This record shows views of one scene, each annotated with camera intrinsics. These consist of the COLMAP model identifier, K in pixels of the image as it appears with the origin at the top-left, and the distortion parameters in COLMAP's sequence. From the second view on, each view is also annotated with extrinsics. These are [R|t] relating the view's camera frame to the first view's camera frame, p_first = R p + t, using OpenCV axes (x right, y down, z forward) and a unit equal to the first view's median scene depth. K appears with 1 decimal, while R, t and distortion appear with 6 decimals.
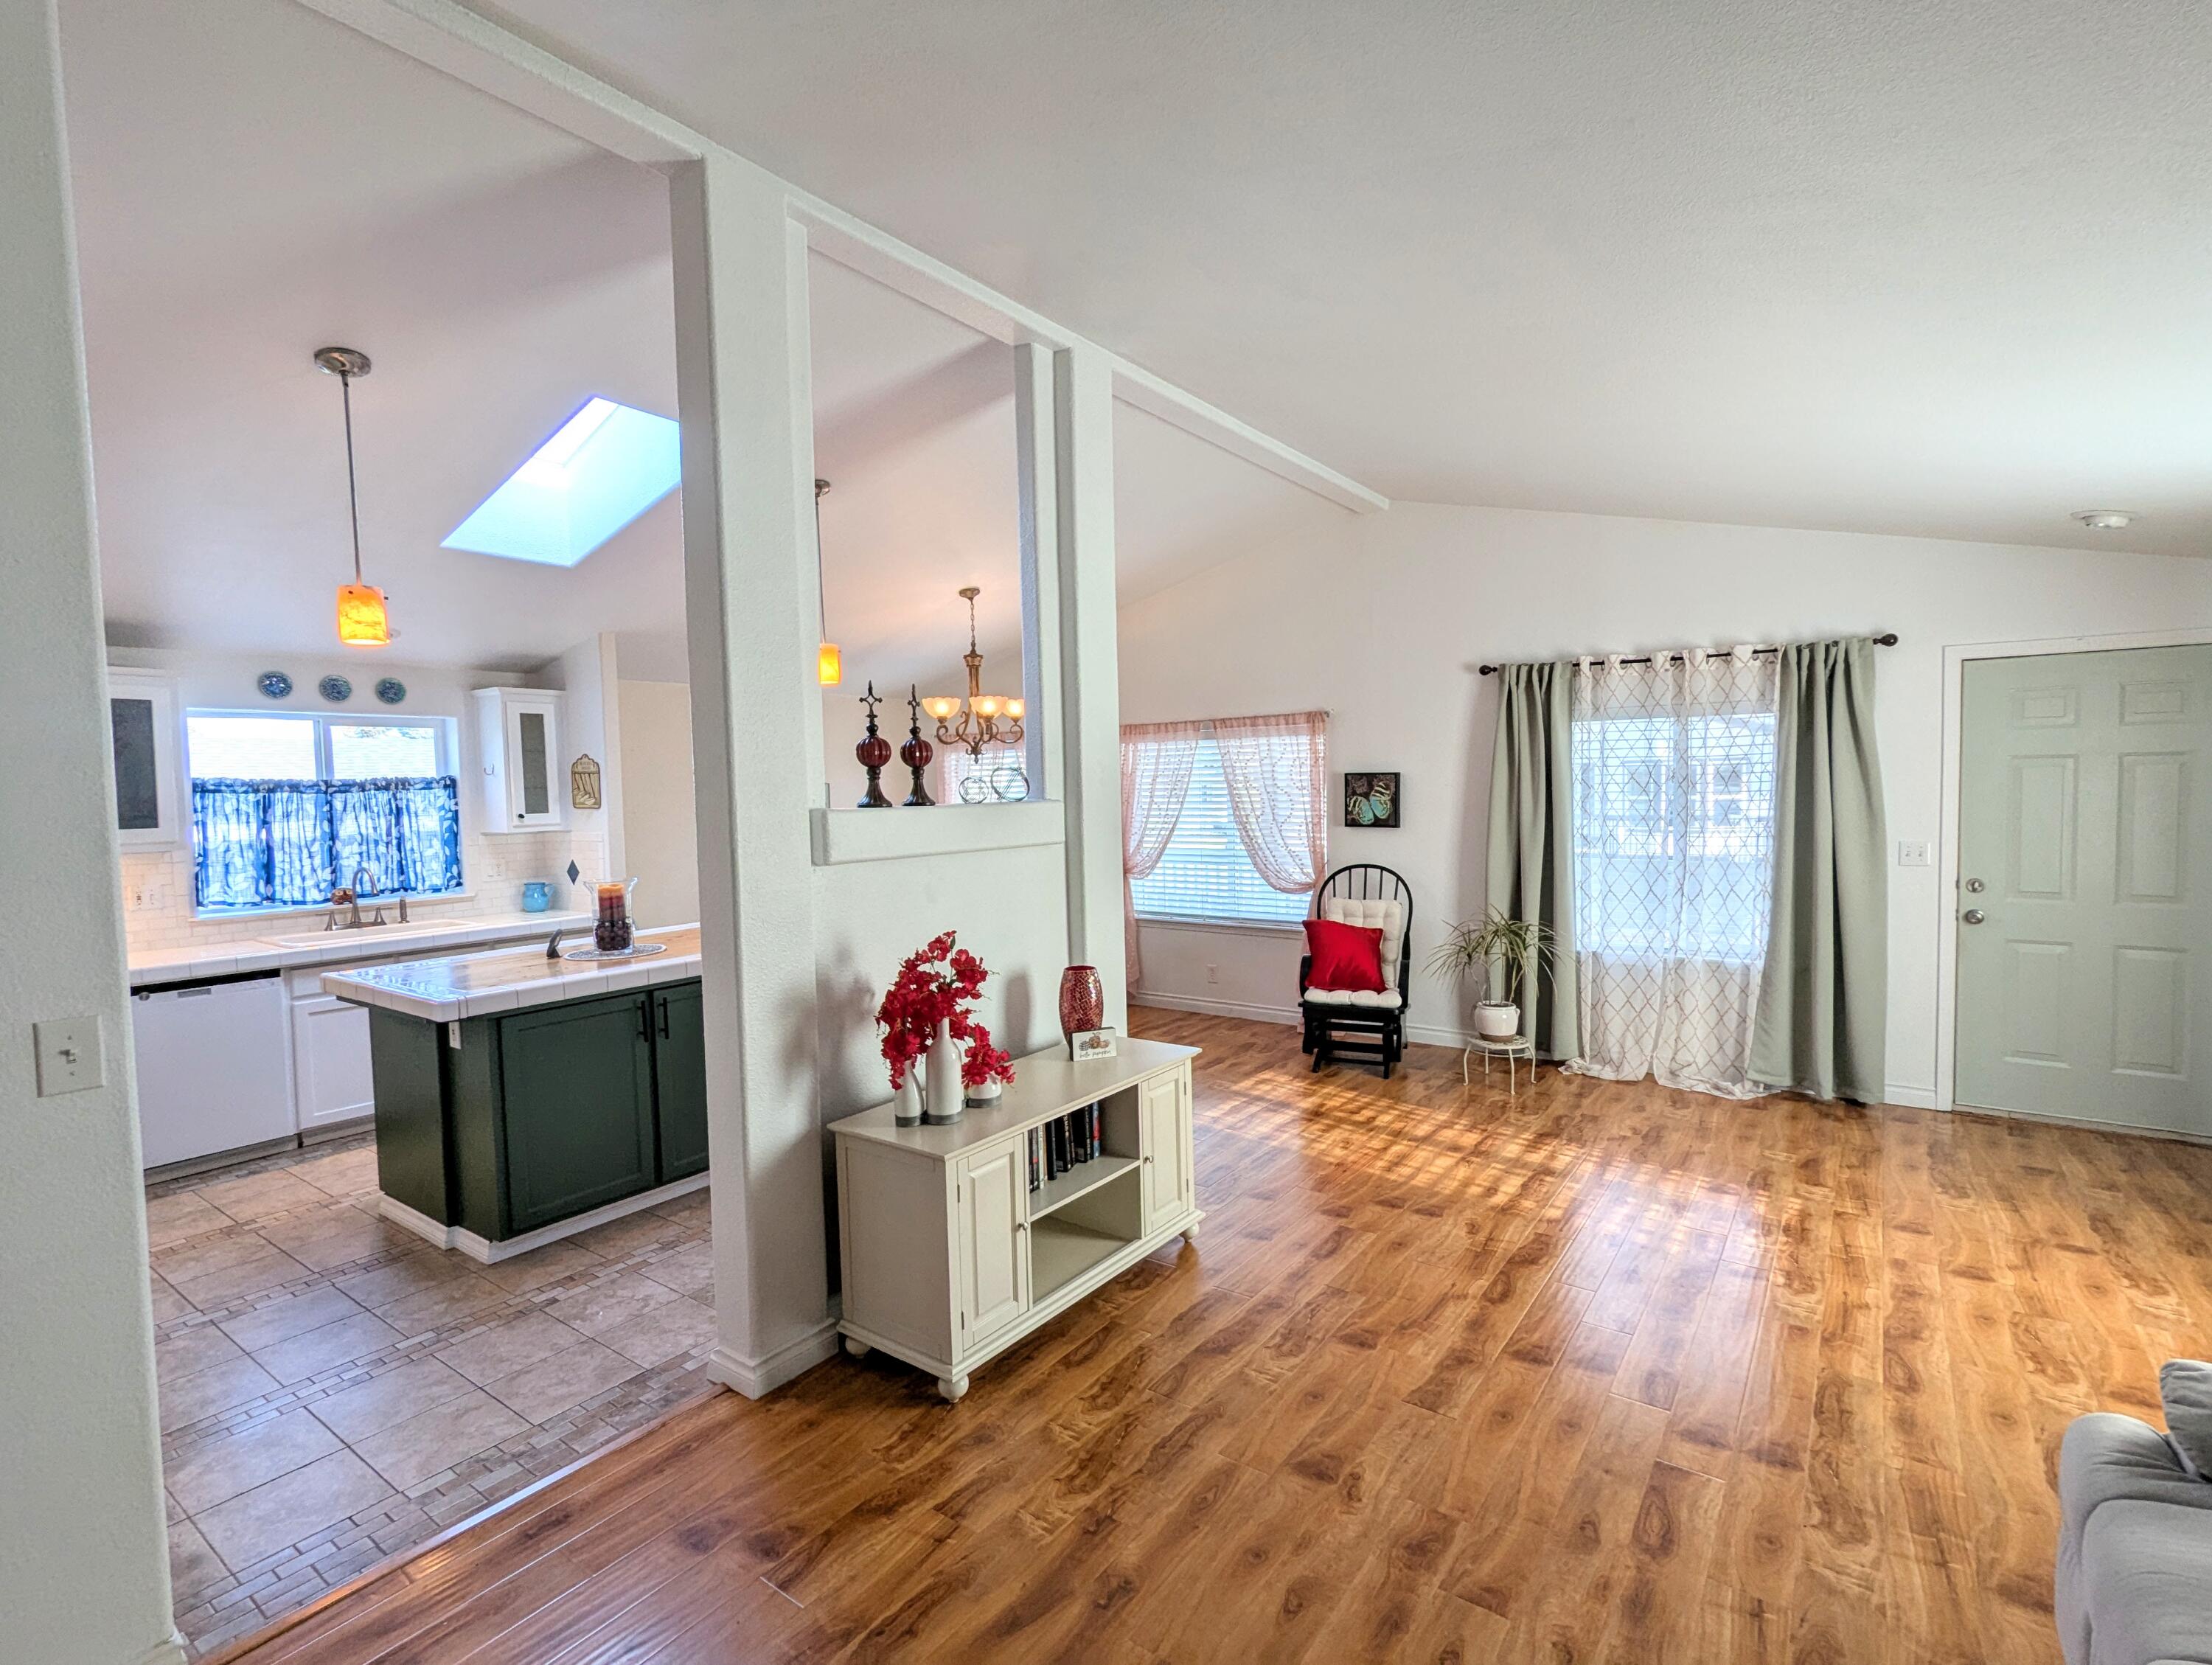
lens RADIAL K [[1050.5, 0, 1118.8], [0, 1050.5, 838.3], [0, 0, 1]] dist [0.003293, -0.001848]
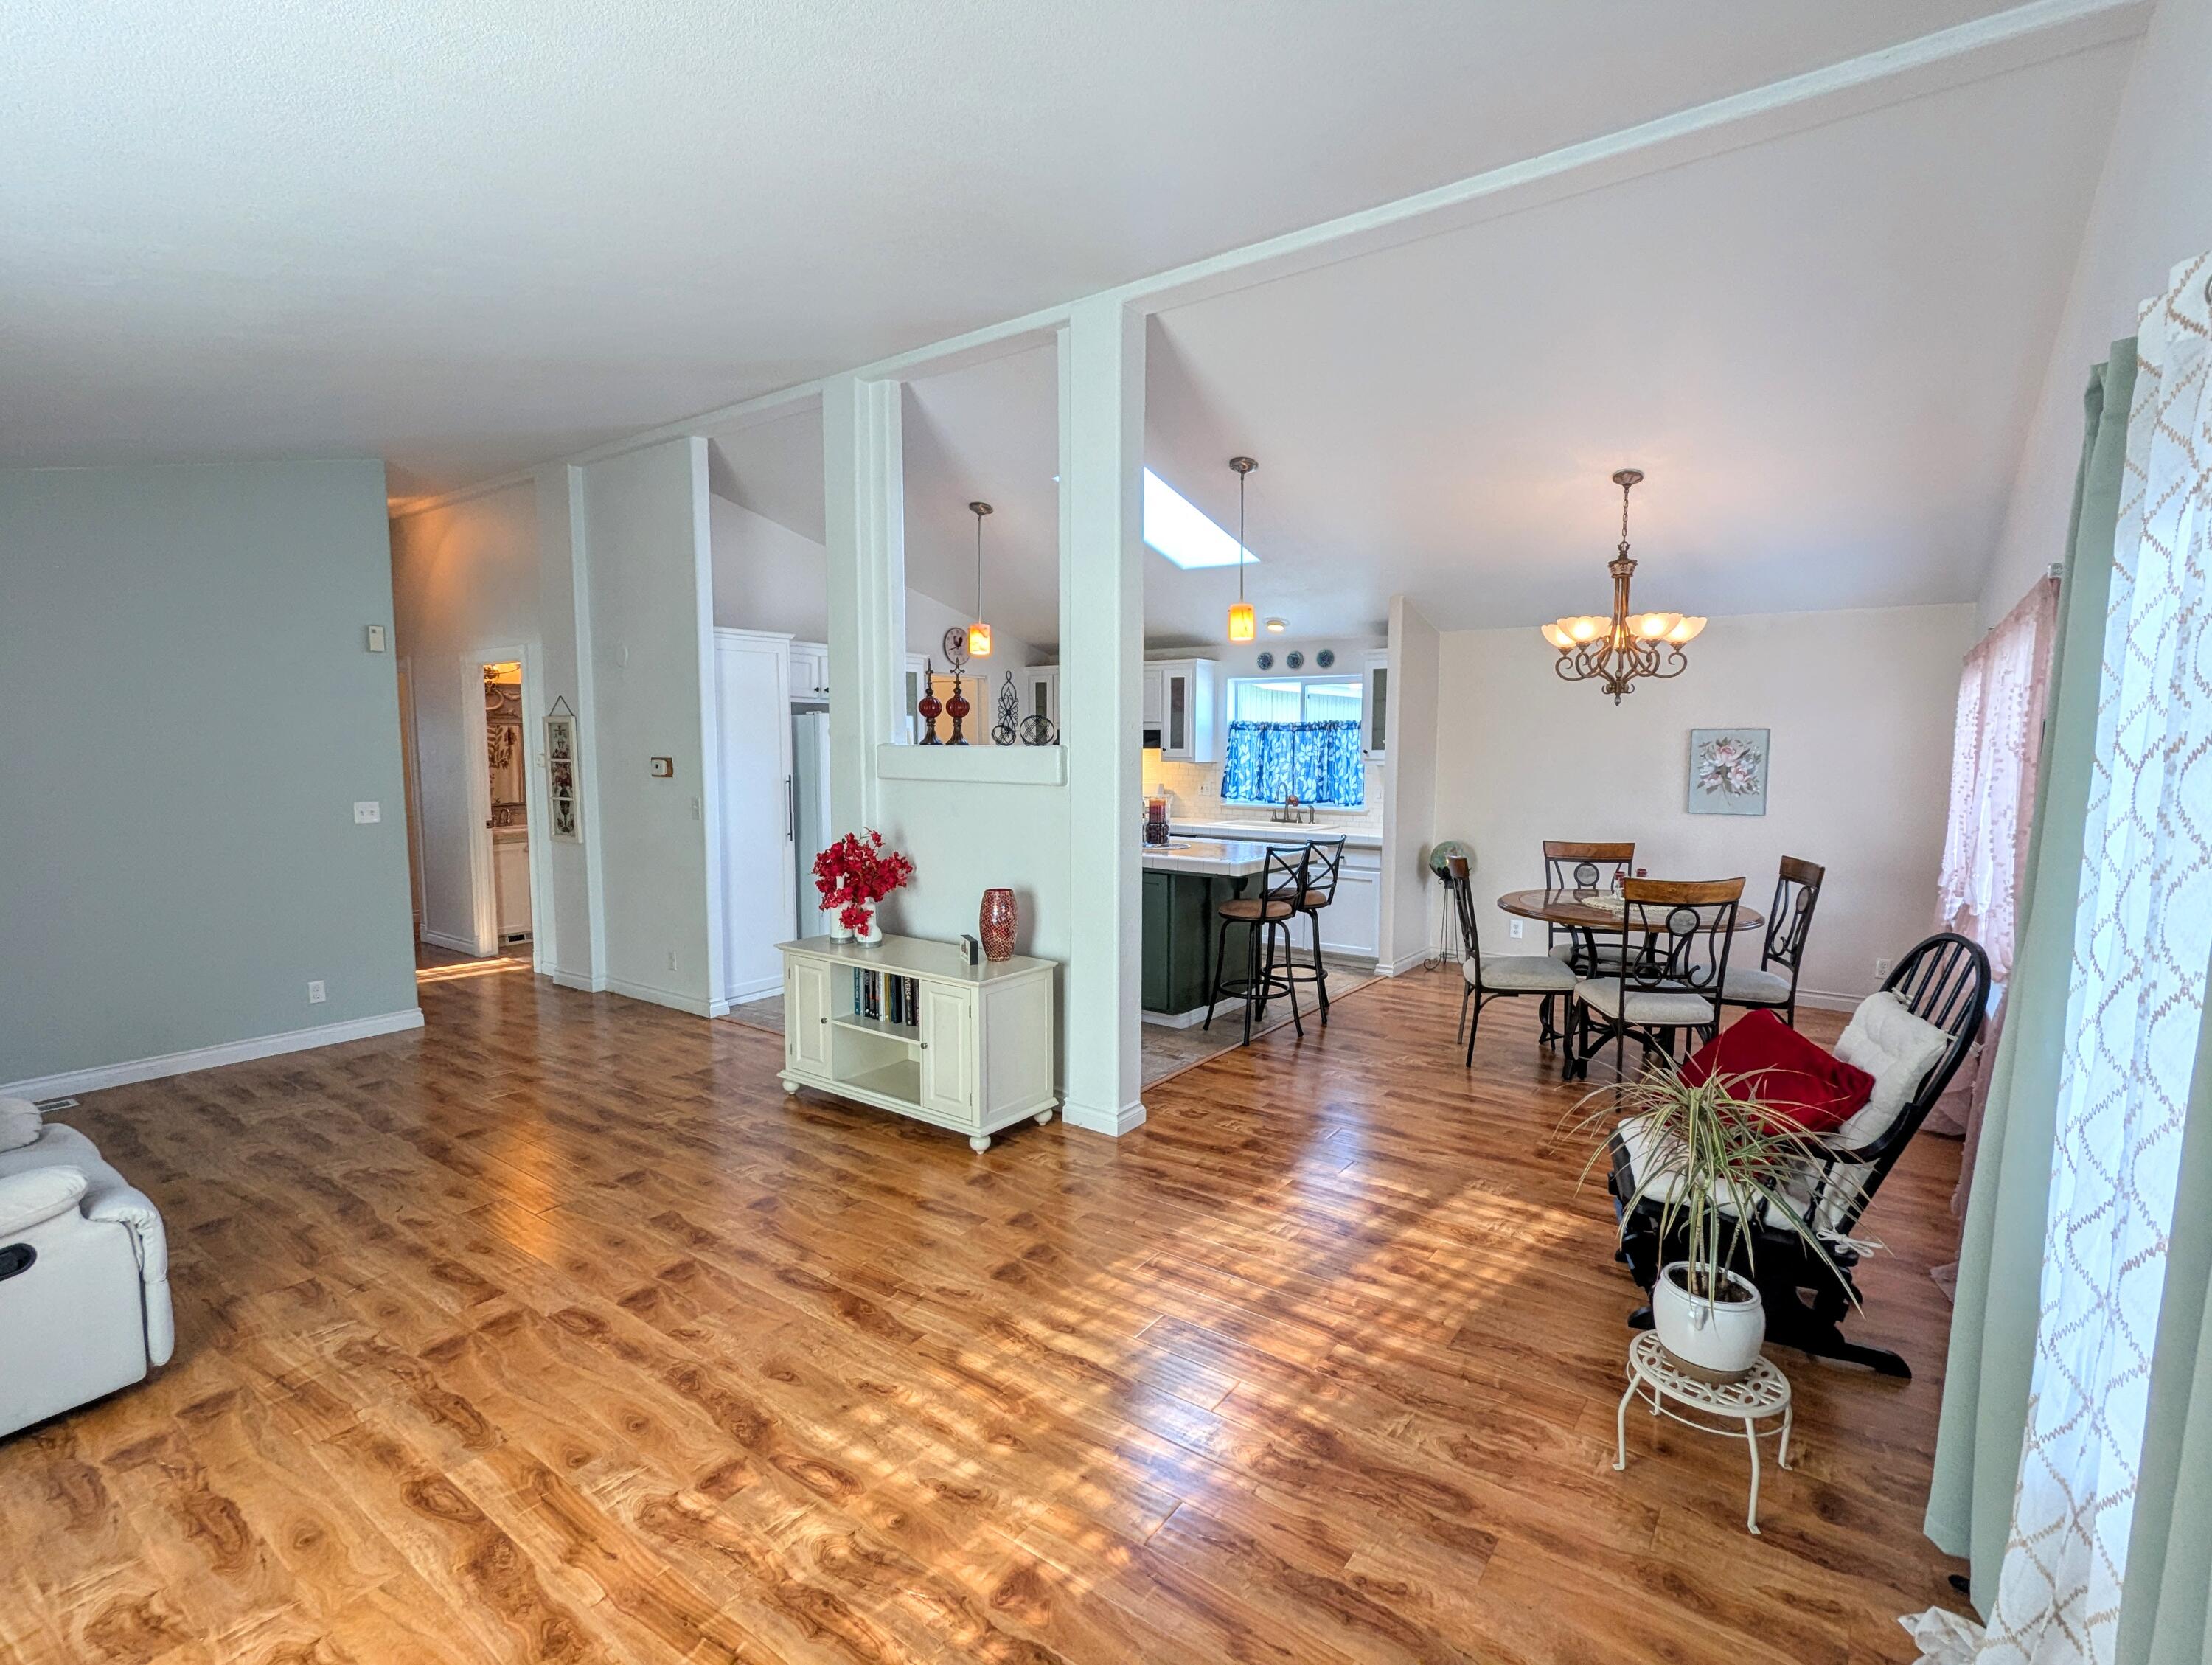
lens RADIAL K [[1049.0, 0, 1115.2], [0, 1049.0, 840.7], [0, 0, 1]] dist [0.004530, -0.002637]
pose [[0.000076, 0.118518, -0.992952, 0.814729], [-0.056020, 0.991393, 0.118327, -0.055681], [0.998430, 0.055616, 0.006715, 0.818410]]
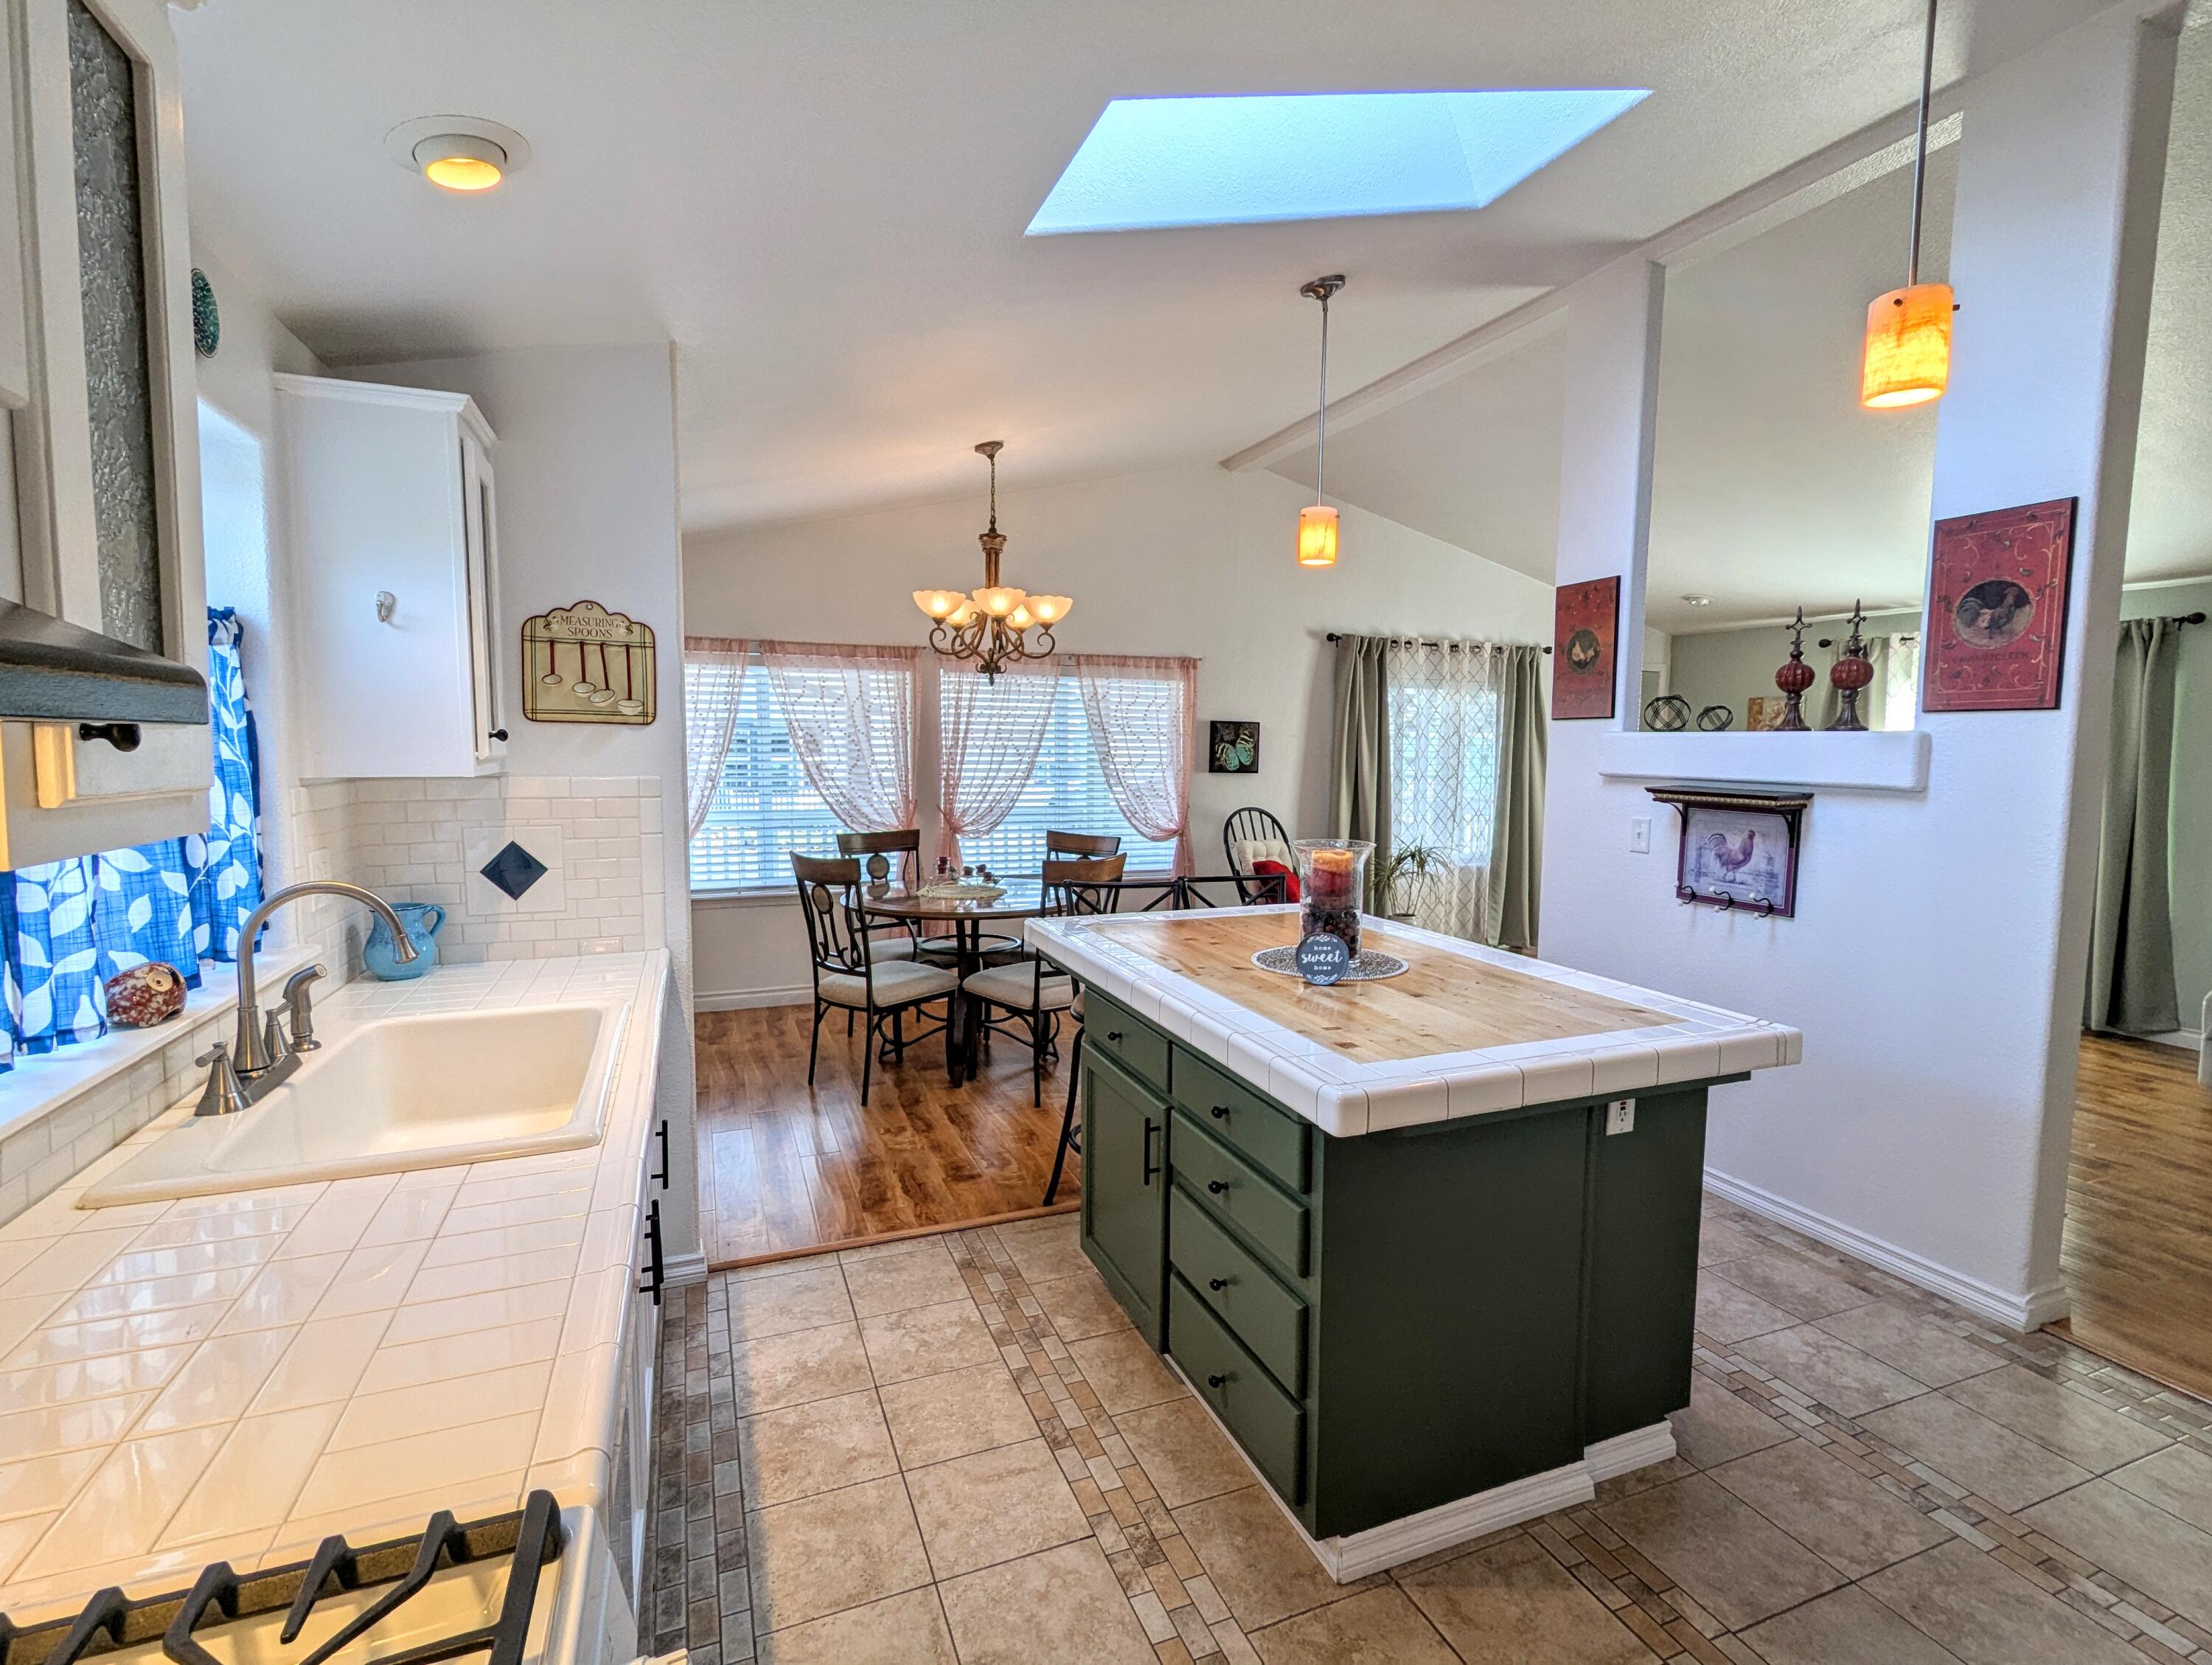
lens RADIAL K [[1050.5, 0, 1117.8], [0, 1050.5, 840.2], [0, 0, 1]] dist [0.003293, -0.001848]
pose [[0.529189, -0.051436, 0.846944, -0.921269], [0.022436, 0.998660, 0.046631, 0.006422], [-0.848207, -0.005674, 0.529634, 0.687871]]
